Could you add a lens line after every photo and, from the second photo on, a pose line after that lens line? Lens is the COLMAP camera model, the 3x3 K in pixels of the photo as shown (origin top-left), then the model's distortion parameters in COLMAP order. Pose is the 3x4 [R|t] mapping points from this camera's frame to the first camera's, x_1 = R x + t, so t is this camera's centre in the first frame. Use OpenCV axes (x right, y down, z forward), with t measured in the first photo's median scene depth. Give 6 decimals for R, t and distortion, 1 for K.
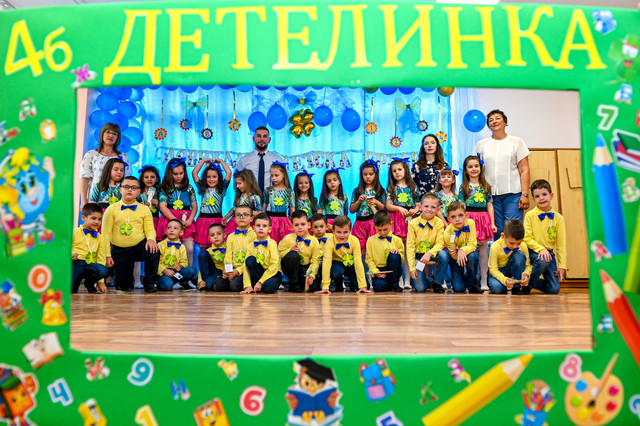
lens RADIAL K [[452.0, 0, 321.2], [0, 452.0, 223.8], [0, 0, 1]] dist [-0.006430, -0.002865]
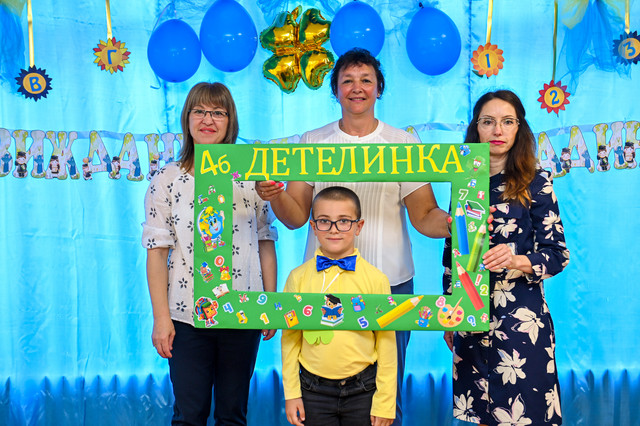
lens RADIAL K [[875.7, 0, 295.1], [0, 875.7, 212.2], [0, 0, 1]] dist [0.122577, -0.016377]
pose [[0.998471, 0.010158, -0.054346, 0.034768], [-0.011656, 0.999559, -0.027308, -0.017237], [0.054044, 0.027900, 0.998149, -3.628927]]
